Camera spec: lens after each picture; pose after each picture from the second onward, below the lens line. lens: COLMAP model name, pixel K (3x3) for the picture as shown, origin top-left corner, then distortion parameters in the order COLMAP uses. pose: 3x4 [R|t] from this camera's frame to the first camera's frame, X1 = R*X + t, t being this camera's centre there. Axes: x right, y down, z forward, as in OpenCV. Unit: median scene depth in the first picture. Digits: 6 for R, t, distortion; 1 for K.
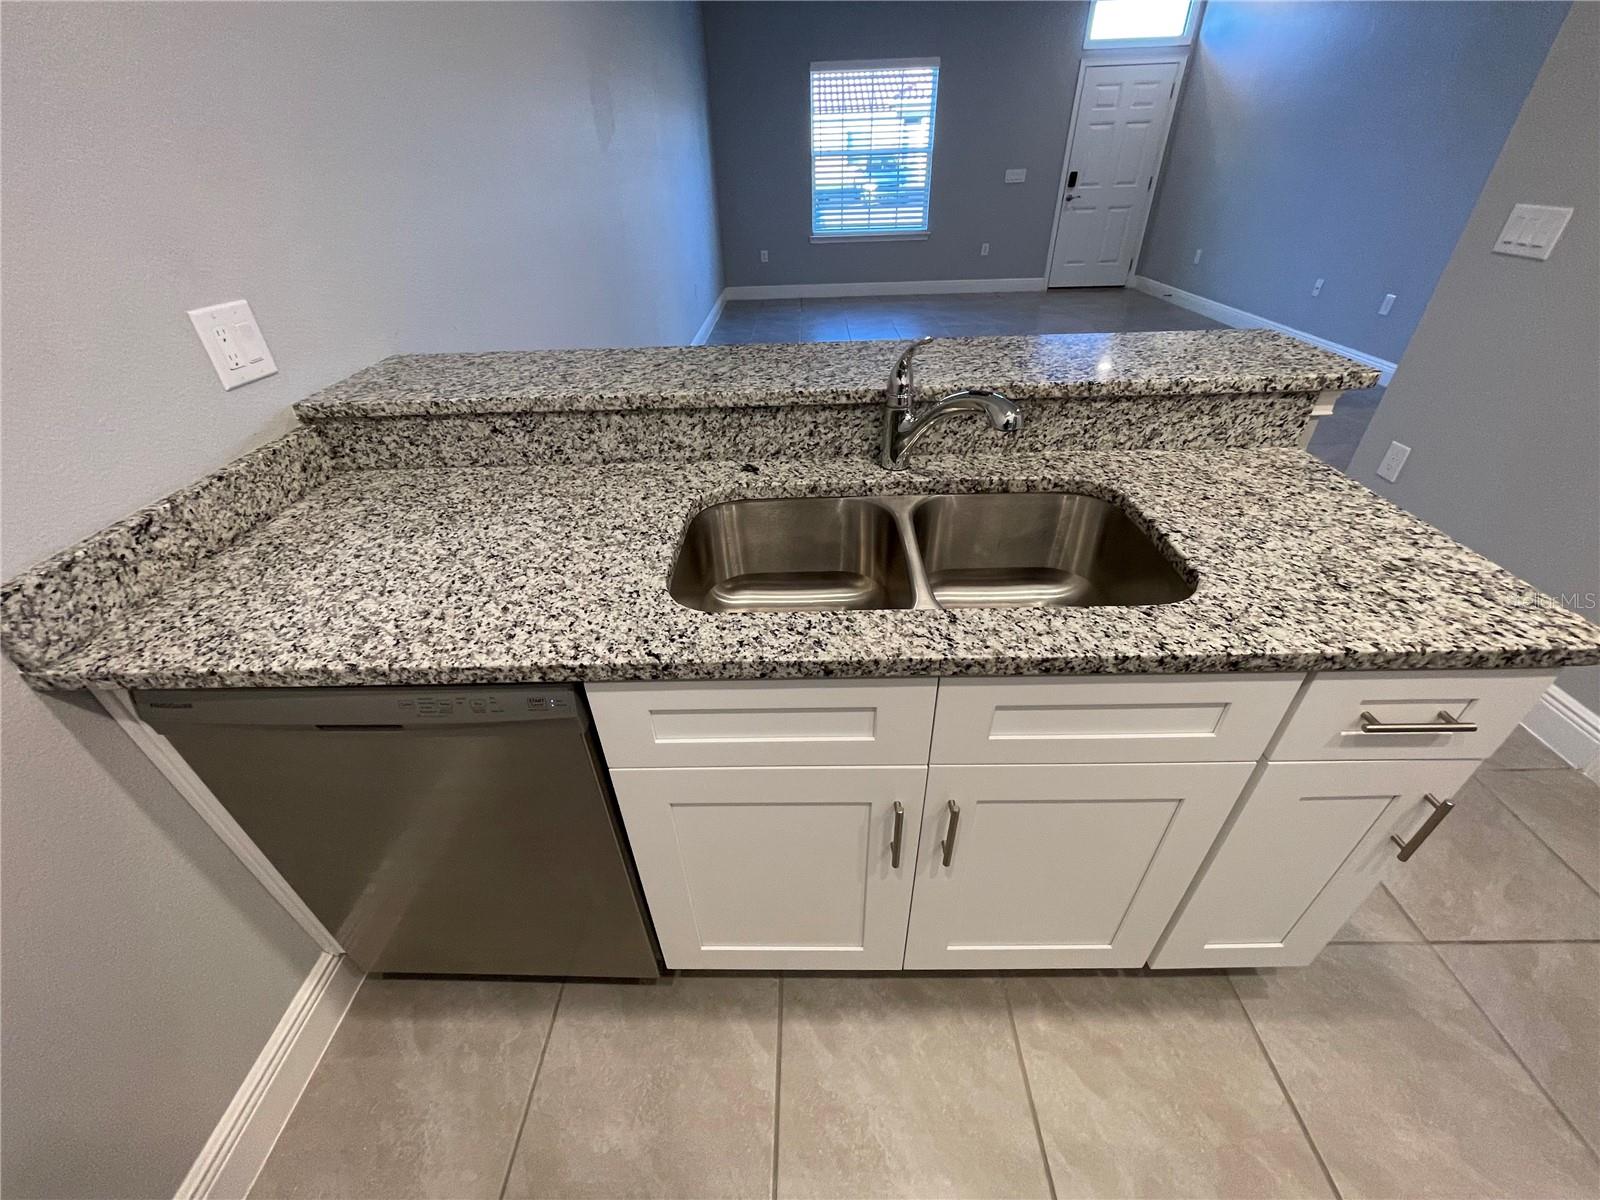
lens RADIAL K [[647.9, 0, 800.0], [0, 647.9, 600.0], [0, 0, 1]] dist [-0.006388, 0.005949]
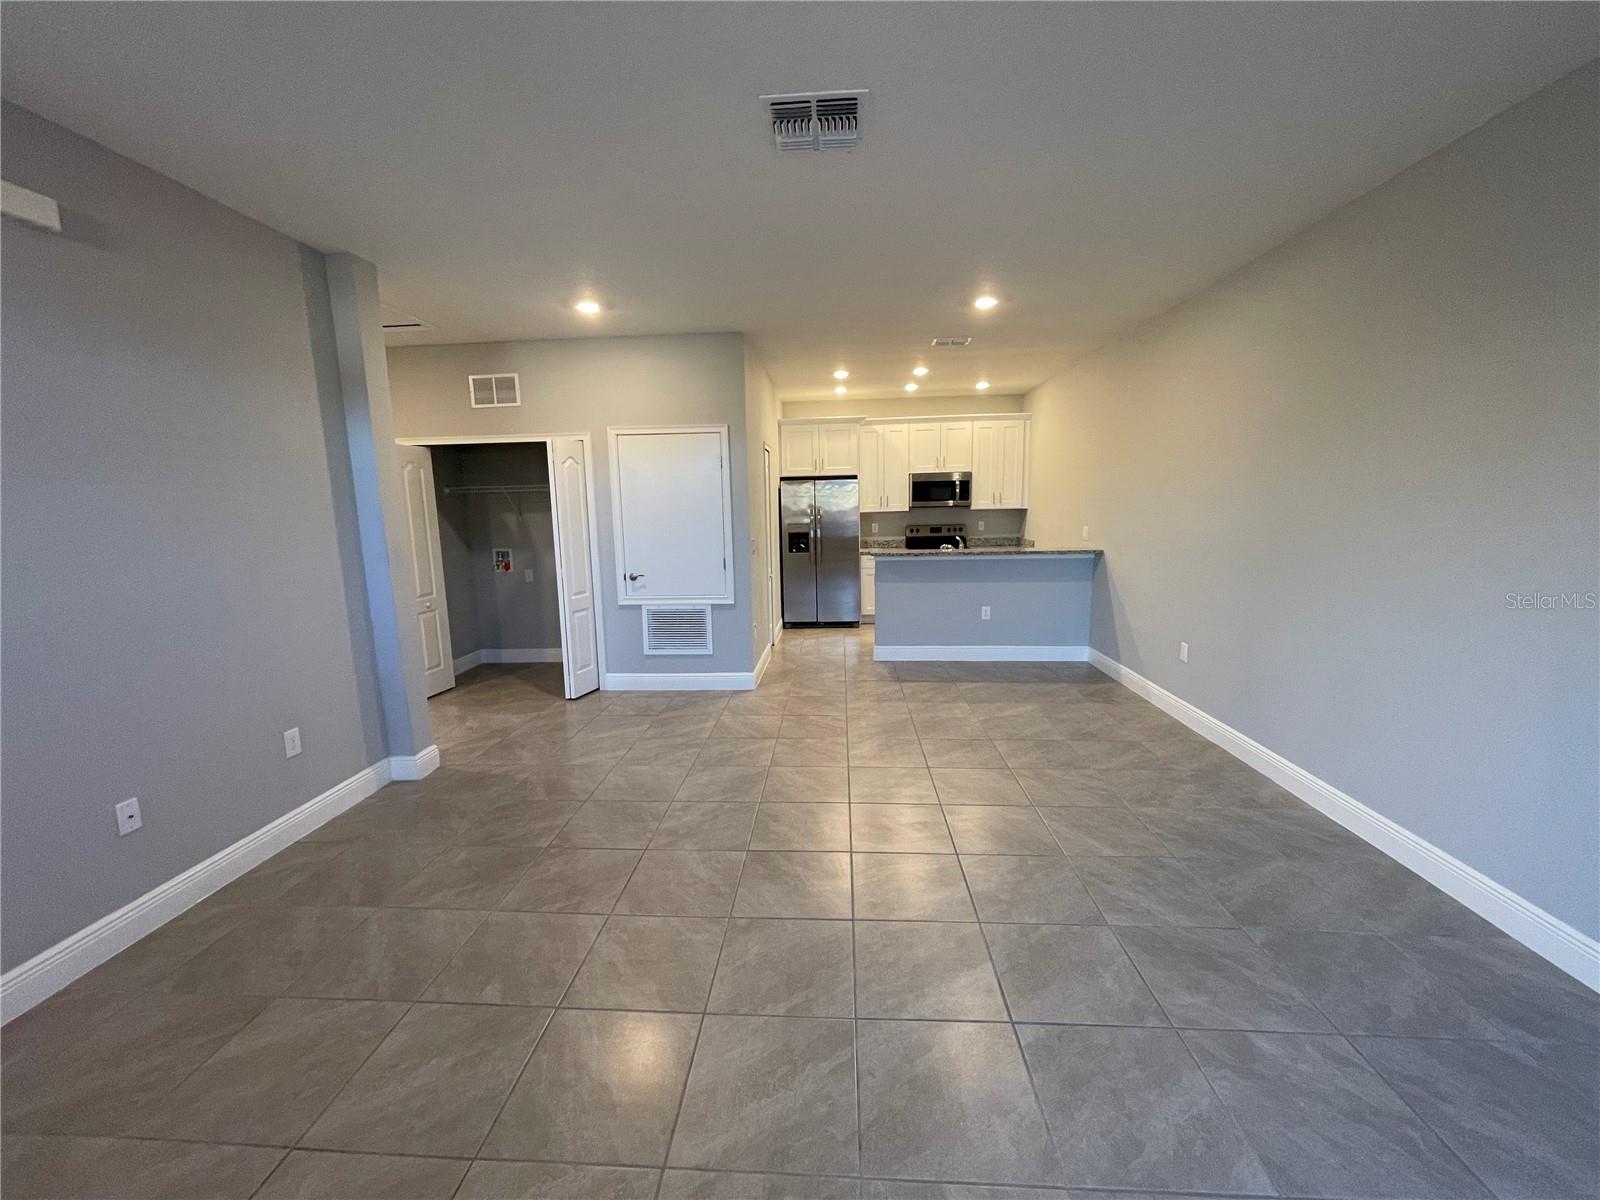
lens RADIAL K [[647.9, 0, 800.0], [0, 647.9, 600.0], [0, 0, 1]] dist [-0.006388, 0.005949]
pose [[-0.997227, 0.043026, 0.060716, 1.068141], [0.072903, 0.728542, 0.681110, -3.430994], [-0.014929, 0.683648, -0.729659, 4.767933]]
